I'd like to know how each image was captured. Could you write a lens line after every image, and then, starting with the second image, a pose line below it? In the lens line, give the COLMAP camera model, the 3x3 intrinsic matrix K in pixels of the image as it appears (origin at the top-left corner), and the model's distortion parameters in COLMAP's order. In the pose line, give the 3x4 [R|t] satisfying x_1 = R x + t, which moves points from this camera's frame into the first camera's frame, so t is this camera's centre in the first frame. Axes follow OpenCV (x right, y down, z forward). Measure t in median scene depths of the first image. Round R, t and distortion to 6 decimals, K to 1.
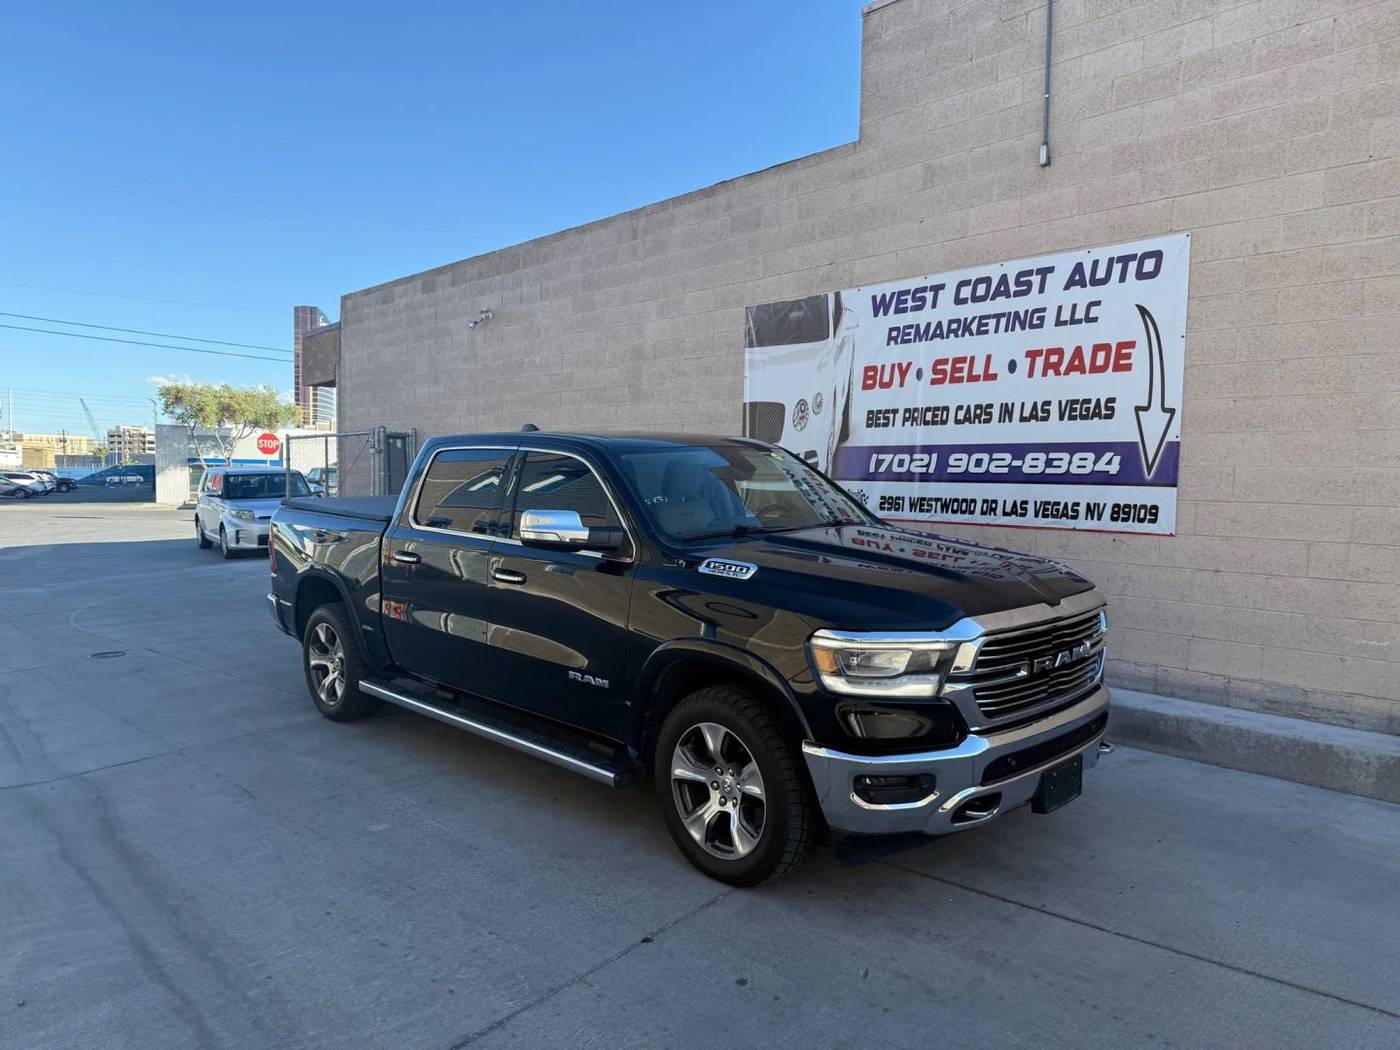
lens RADIAL K [[992.9, 0, 701.5], [0, 992.9, 527.9], [0, 0, 1]] dist [0.061239, -0.090634]
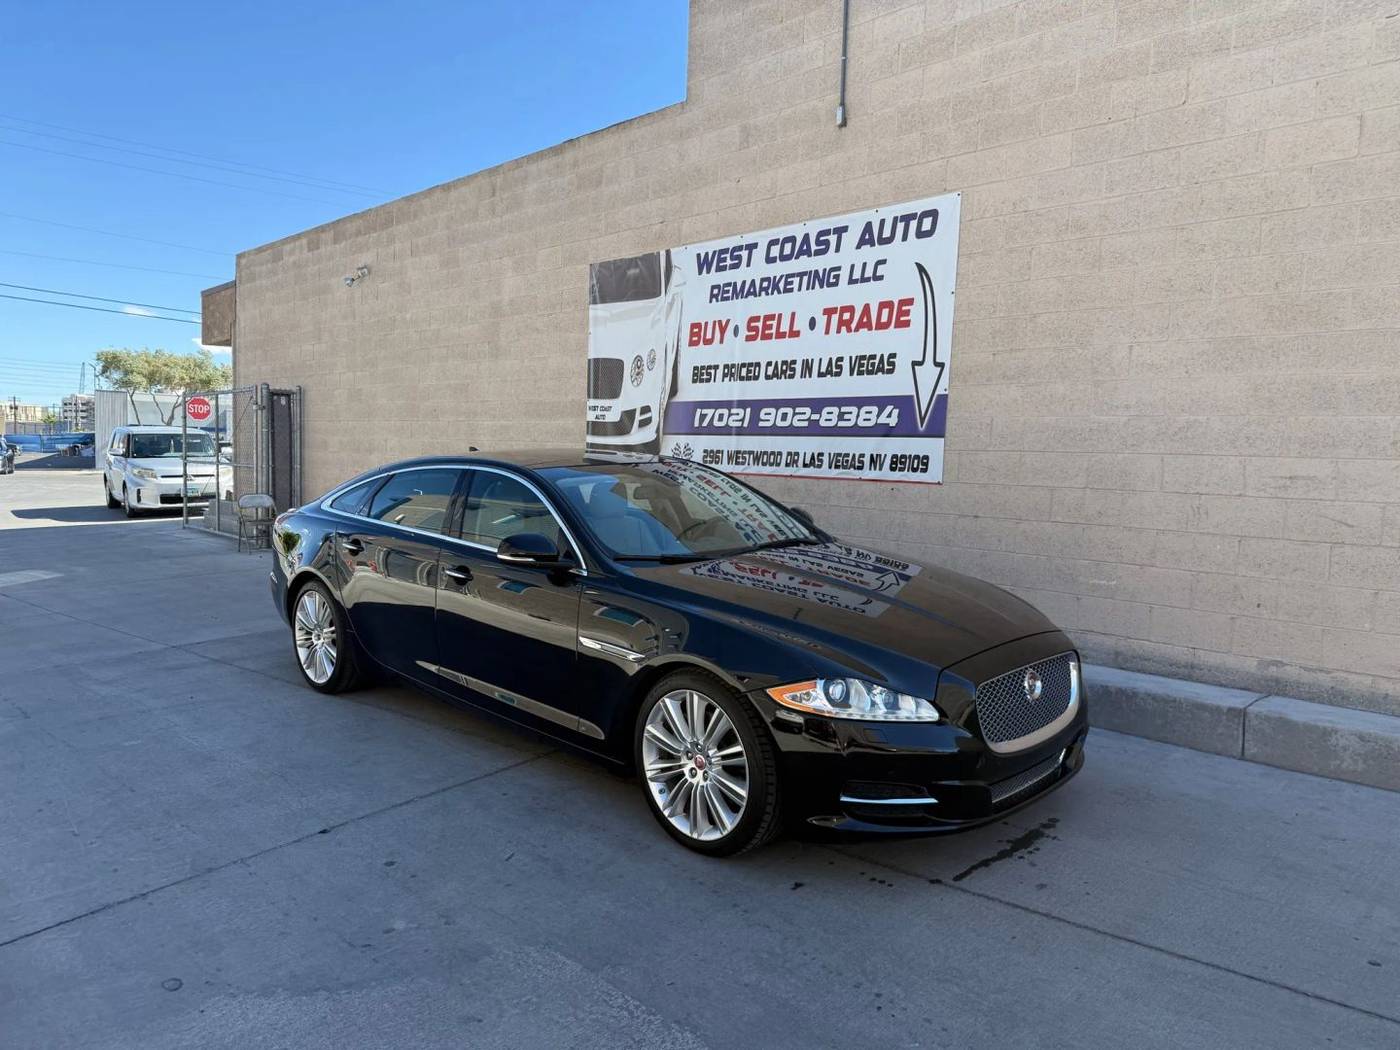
lens RADIAL K [[991.7, 0, 699.5], [0, 991.7, 530.8], [0, 0, 1]] dist [0.095742, -0.154284]
pose [[0.999568, 0.012245, 0.026712, 0.162166], [-0.012872, 0.999643, 0.023429, 0.030835], [-0.026415, -0.023763, 0.999369, -0.039374]]
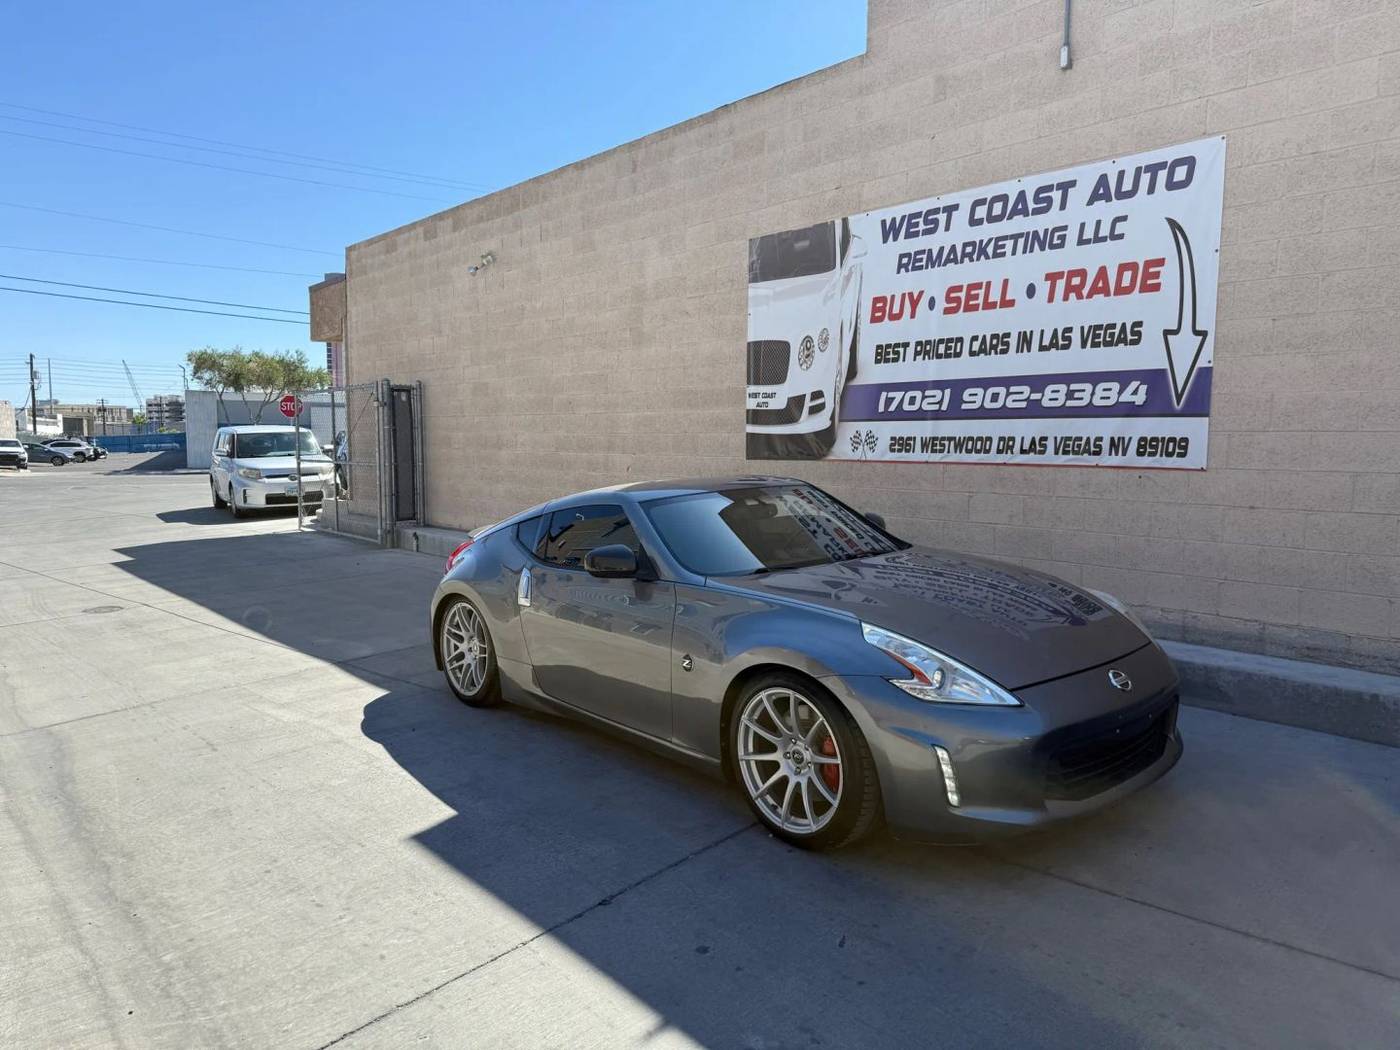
lens RADIAL K [[992.9, 0, 701.5], [0, 992.9, 527.9], [0, 0, 1]] dist [0.061239, -0.090634]
pose [[0.999478, -0.006686, -0.031593, 0.033260], [0.007793, 0.999356, 0.035035, 0.021381], [0.031338, -0.035263, 0.998887, 0.056165]]
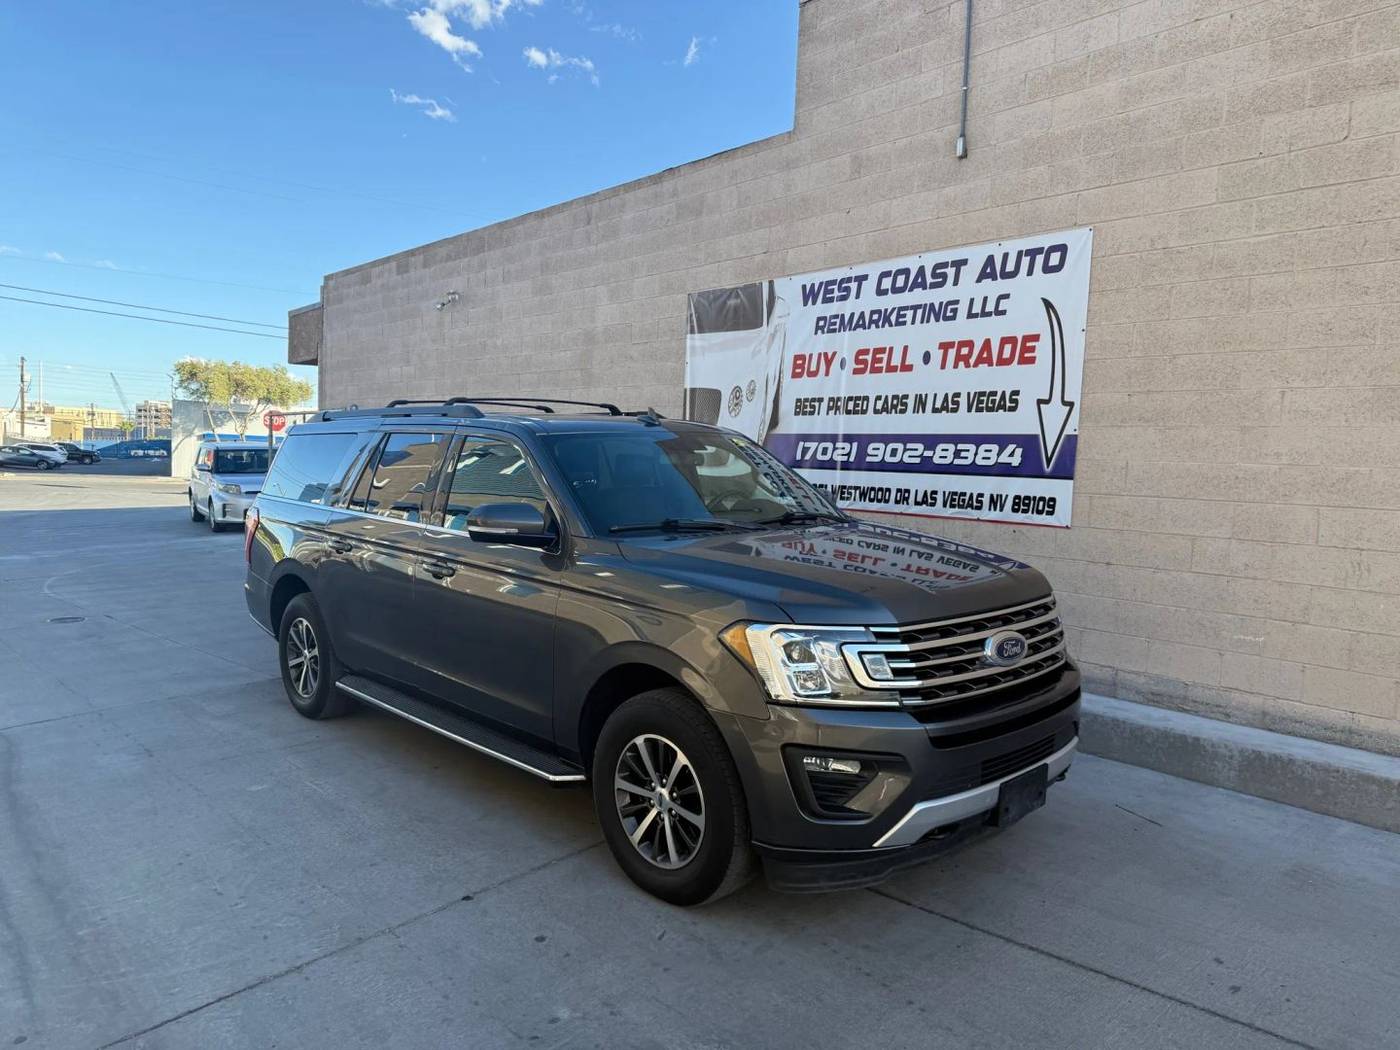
lens RADIAL K [[991.9, 0, 696.4], [0, 991.9, 528.7], [0, 0, 1]] dist [0.073157, -0.110289]
pose [[0.999341, 0.024592, -0.026683, 0.105015], [-0.024221, 0.999607, 0.014129, 0.002902], [0.027020, -0.013474, 0.999544, -0.017689]]
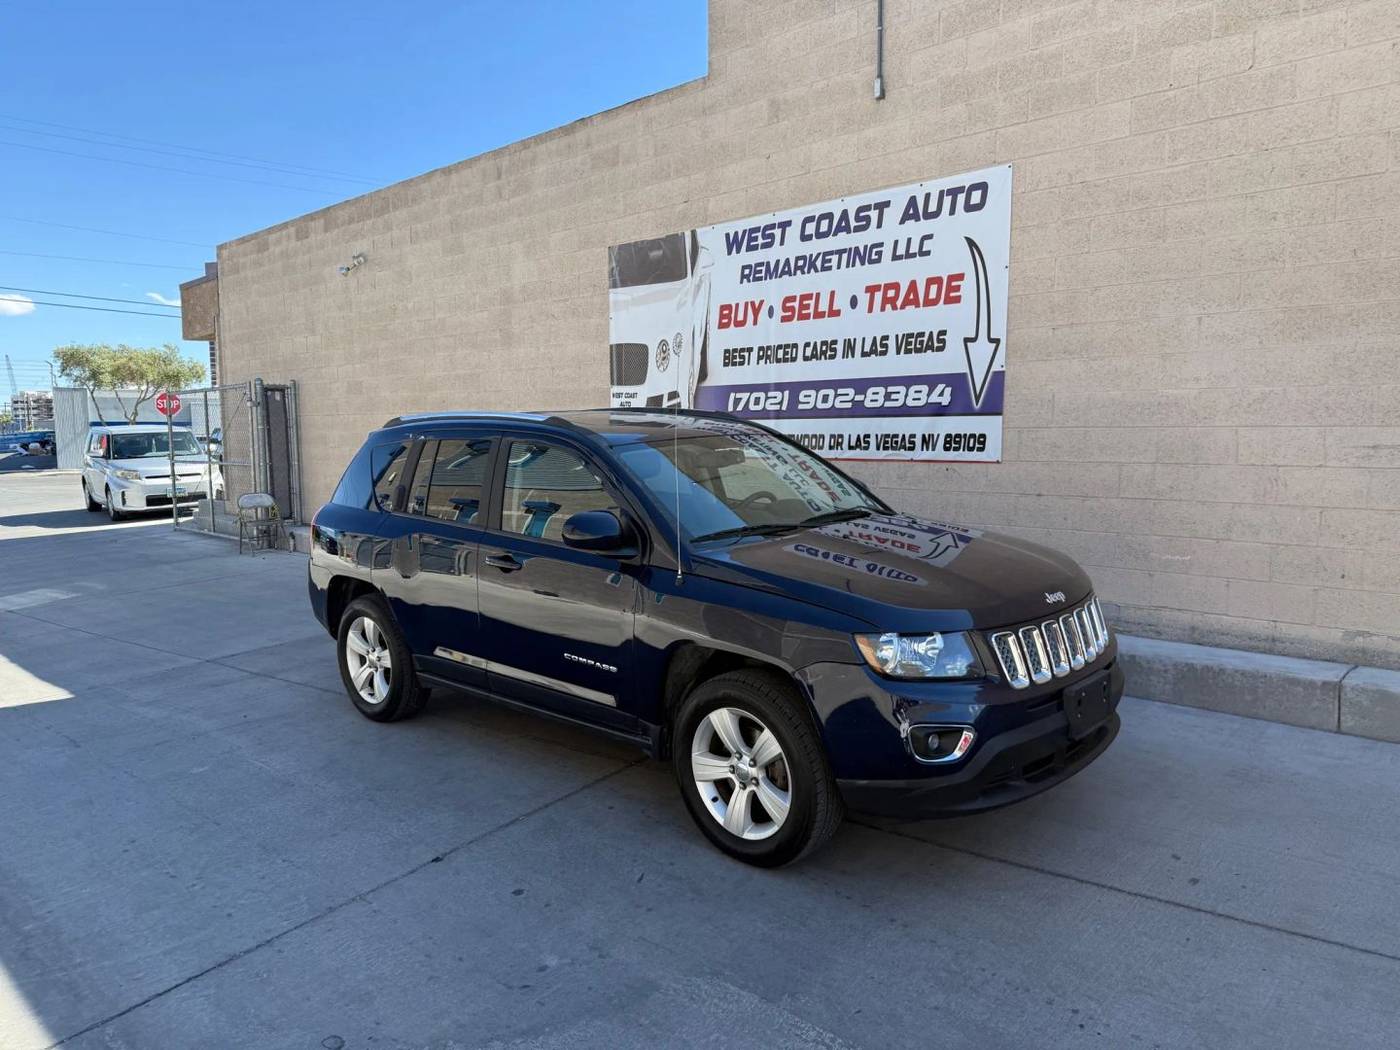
lens RADIAL K [[992.9, 0, 701.5], [0, 992.9, 527.9], [0, 0, 1]] dist [0.061239, -0.090634]
pose [[0.997712, -0.028385, 0.061357, 0.083961], [0.025561, 0.998599, 0.046333, 0.016693], [-0.062586, -0.044659, 0.997040, -0.012012]]
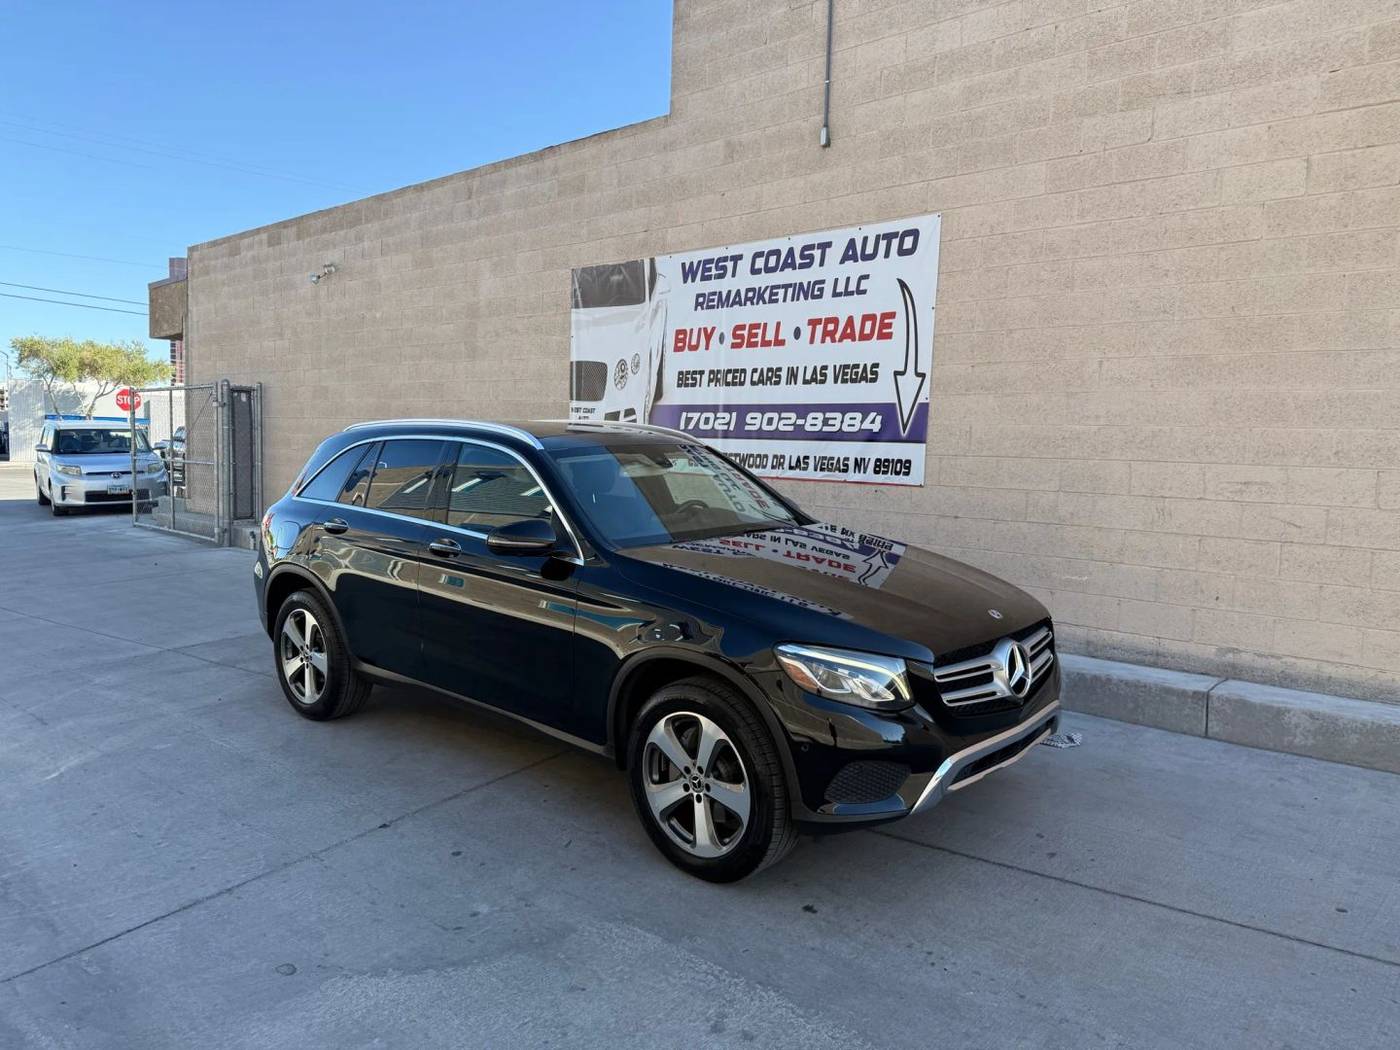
lens RADIAL K [[989.2, 0, 708.5], [0, 989.2, 528.8], [0, 0, 1]] dist [0.129100, -0.243964]
pose [[0.994717, 0.004893, 0.102535, 0.099218], [-0.008172, 0.999468, 0.031583, 0.018987], [-0.102326, -0.032254, 0.994228, -0.080631]]
